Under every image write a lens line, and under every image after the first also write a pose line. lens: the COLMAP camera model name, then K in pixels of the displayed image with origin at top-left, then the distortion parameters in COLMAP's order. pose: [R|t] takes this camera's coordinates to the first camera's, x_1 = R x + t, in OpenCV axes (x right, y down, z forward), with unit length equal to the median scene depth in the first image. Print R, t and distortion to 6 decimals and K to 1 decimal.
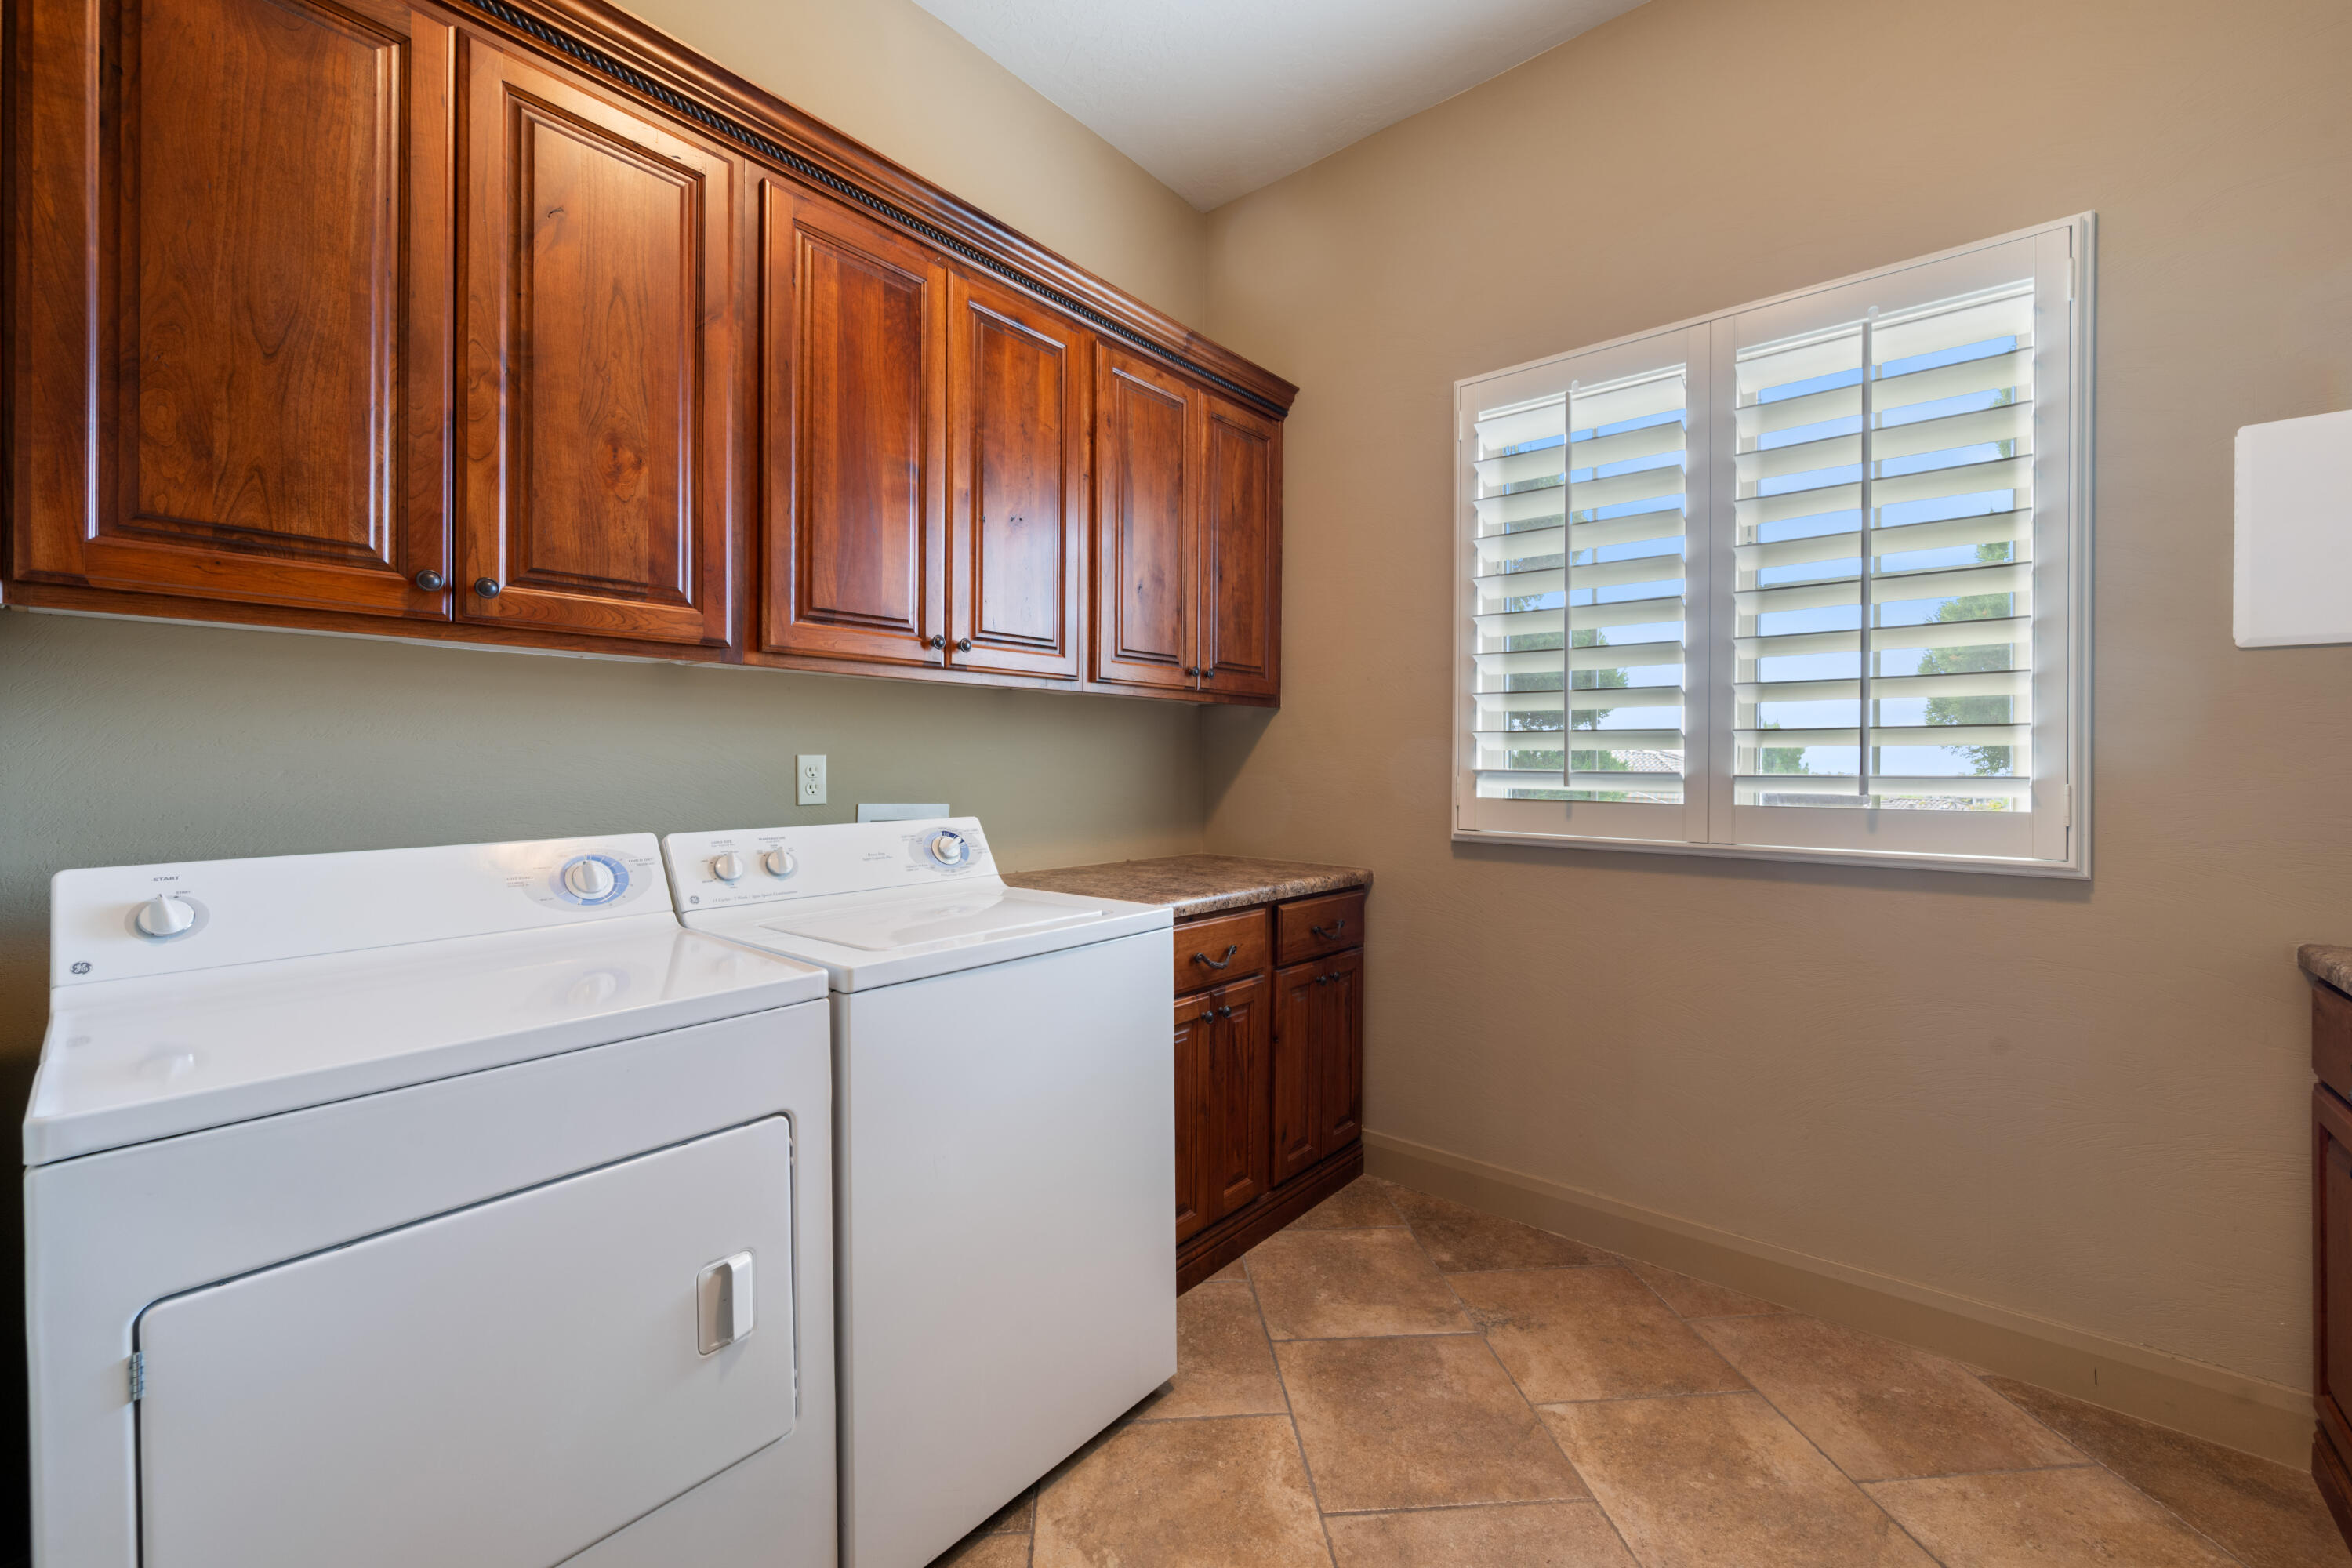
lens RADIAL K [[926.9, 0, 1174.0], [0, 926.9, 779.5], [0, 0, 1]] dist [-0.003312, 0.000171]
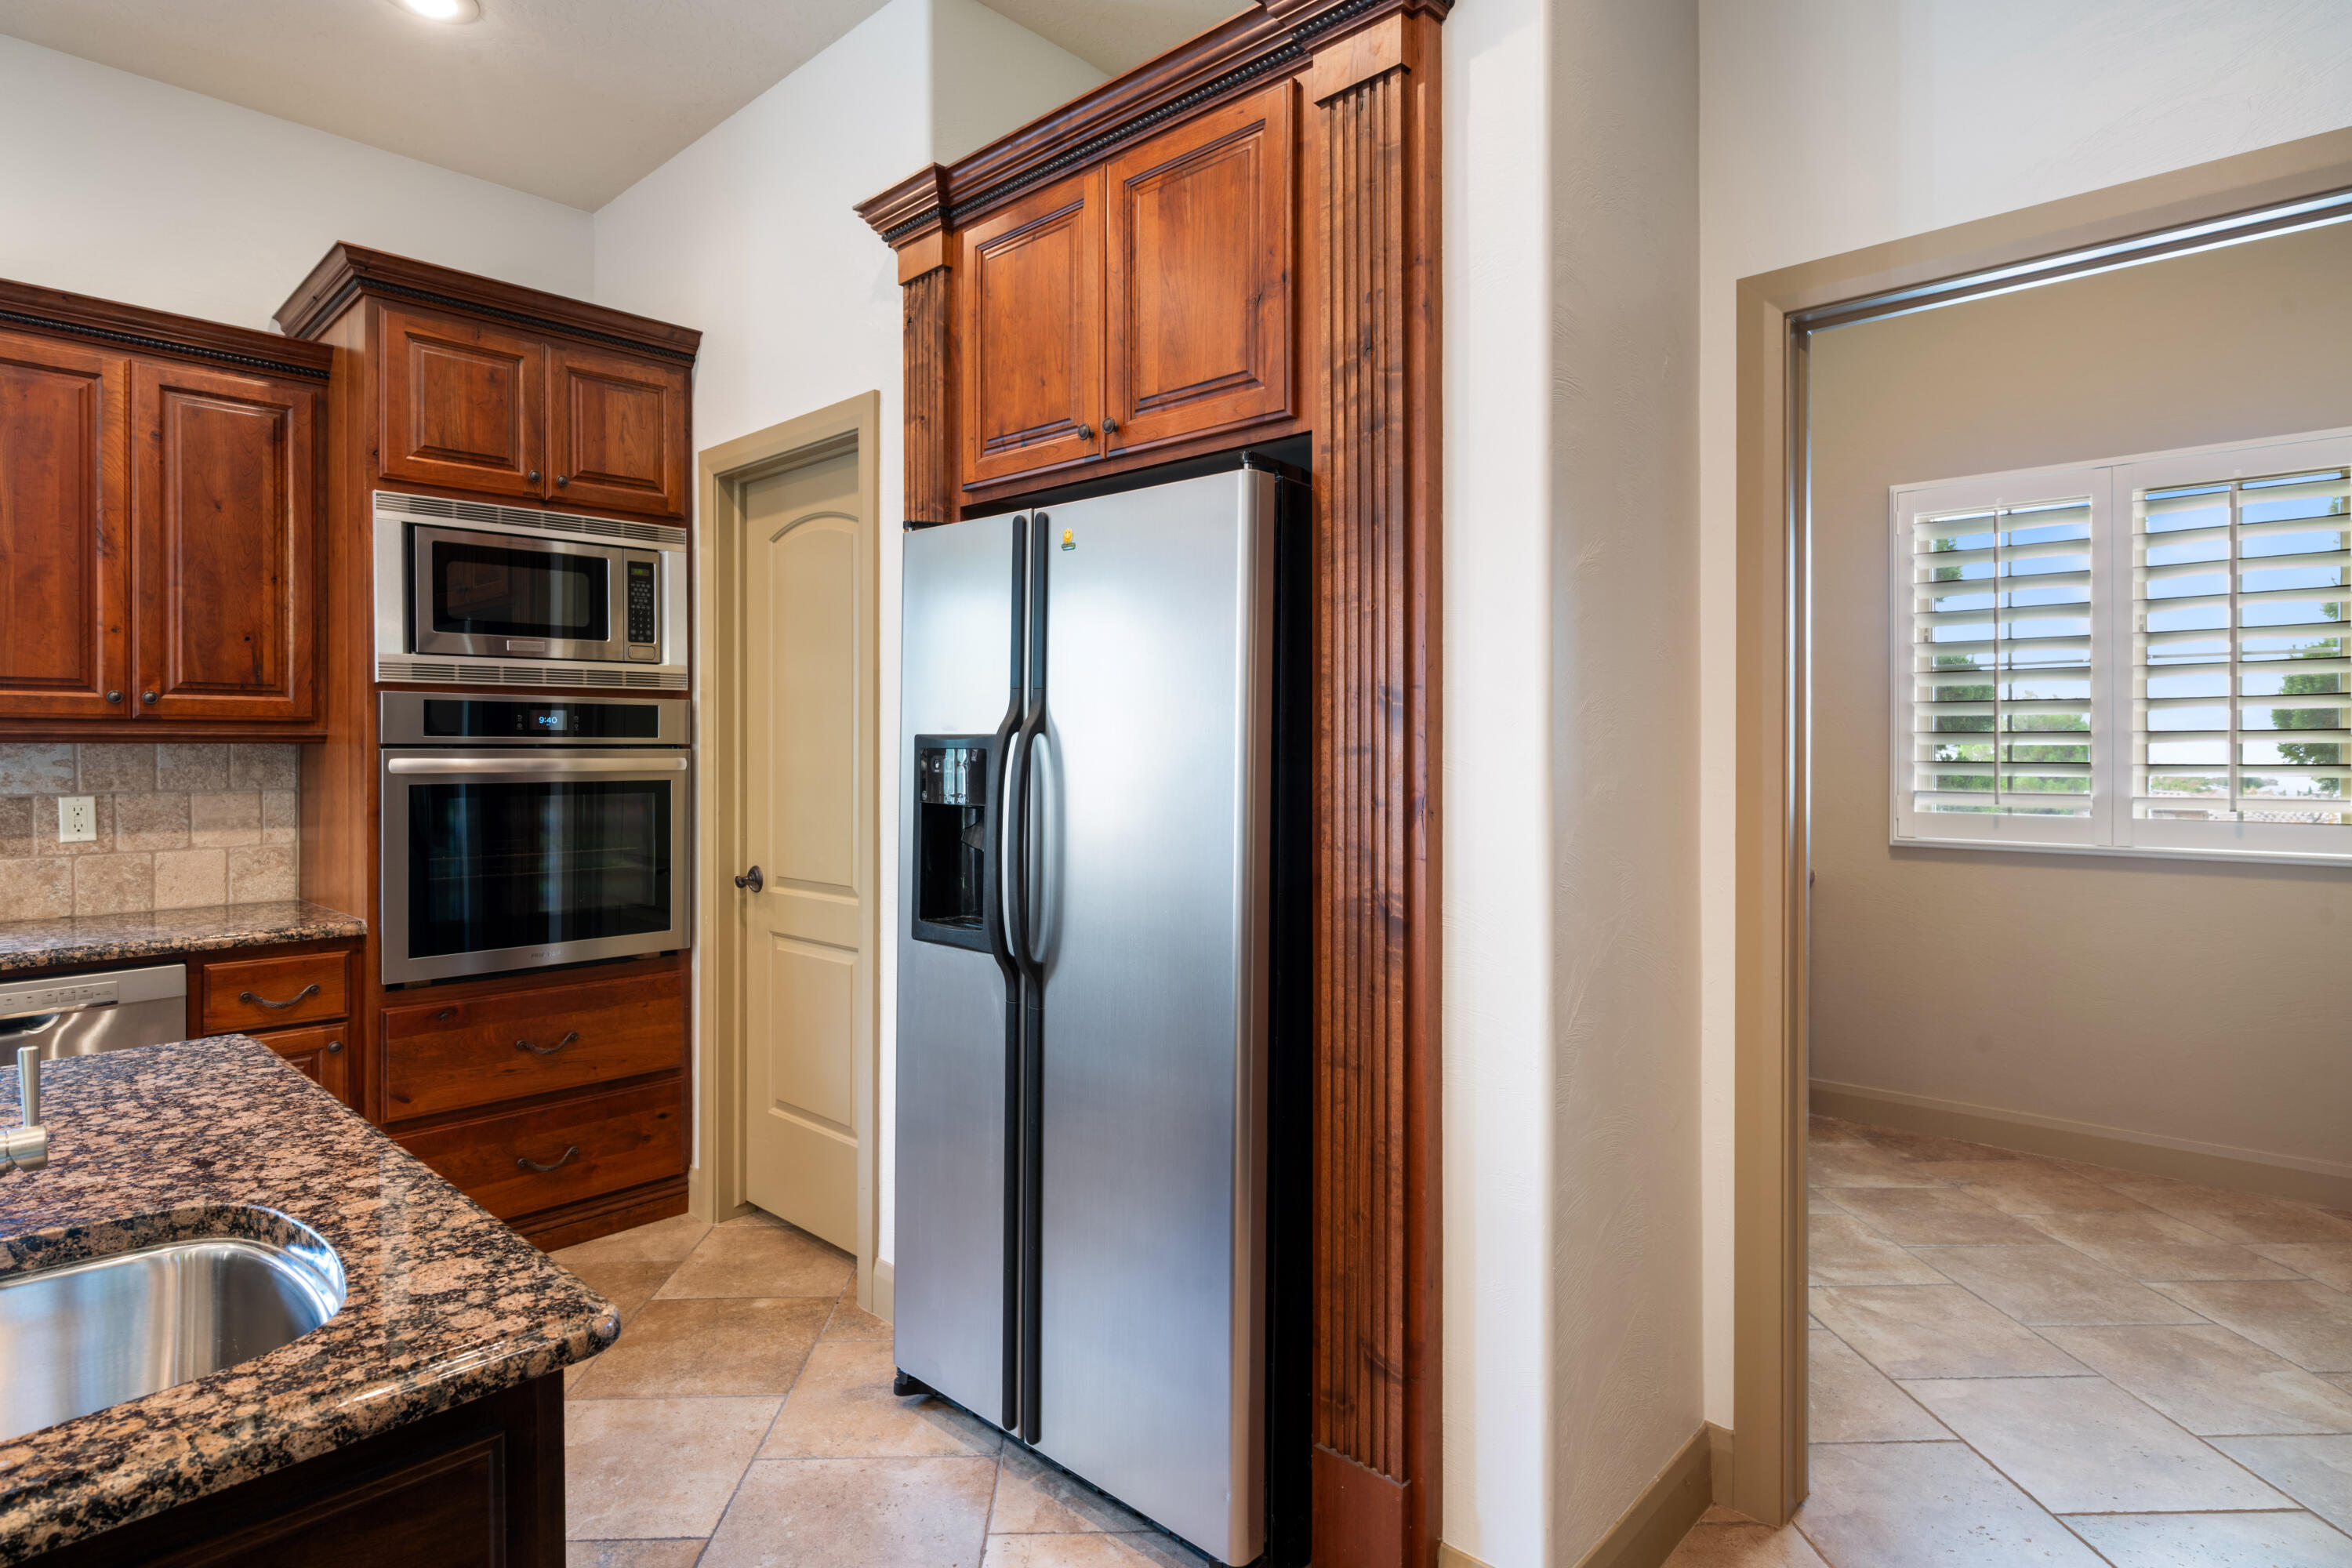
lens RADIAL K [[1234.9, 0, 1176.6], [0, 1234.9, 769.0], [0, 0, 1]] dist [0.003333, -0.000004]
pose [[0.999059, 0.000895, -0.043354, -0.790835], [-0.001151, 0.999982, -0.005900, -0.036920], [0.043348, 0.005944, 0.999042, -0.969489]]
